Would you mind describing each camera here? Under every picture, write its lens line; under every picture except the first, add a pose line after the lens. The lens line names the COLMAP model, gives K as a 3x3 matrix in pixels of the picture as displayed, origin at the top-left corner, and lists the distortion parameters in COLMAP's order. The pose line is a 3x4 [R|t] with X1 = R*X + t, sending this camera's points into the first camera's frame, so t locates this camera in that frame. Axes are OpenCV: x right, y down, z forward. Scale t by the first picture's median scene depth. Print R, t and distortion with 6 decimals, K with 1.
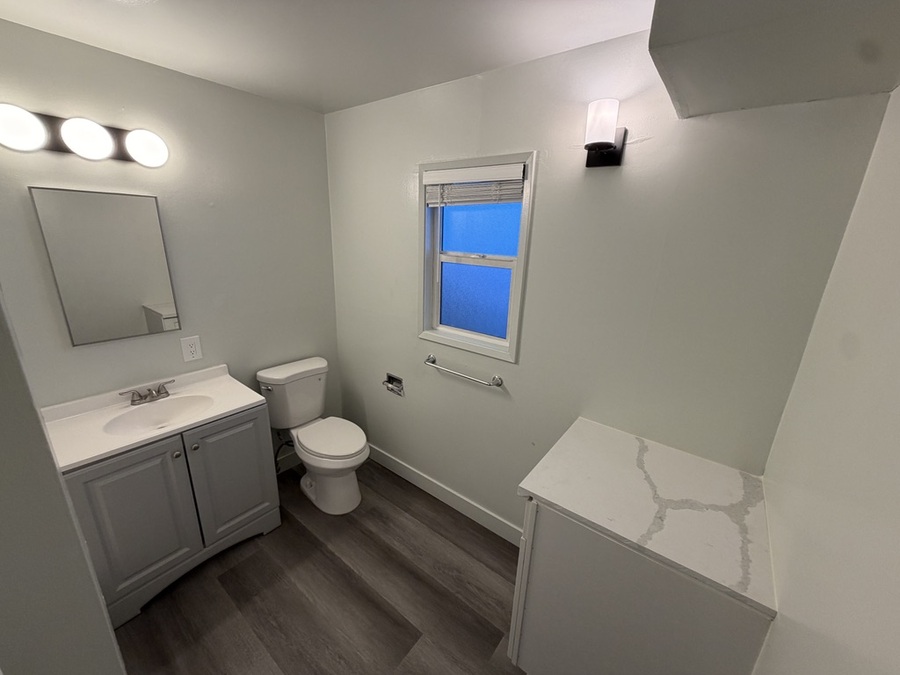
lens RADIAL K [[359.5, 0, 449.2], [0, 359.5, 338.4], [0, 0, 1]] dist [0.003145, -0.000086]
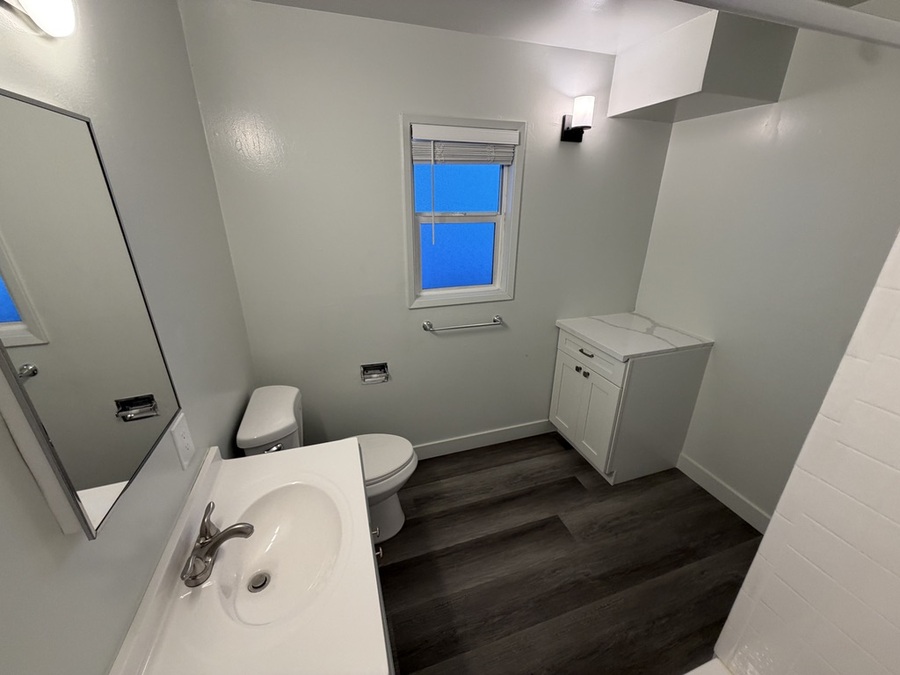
lens RADIAL K [[359.5, 0, 455.4], [0, 359.5, 337.7], [0, 0, 1]] dist [0.003145, -0.000086]
pose [[0.552800, -0.333201, 0.763799, -0.922886], [0.251515, 0.940549, 0.228272, -0.139892], [-0.794451, 0.065918, 0.603741, 0.416218]]
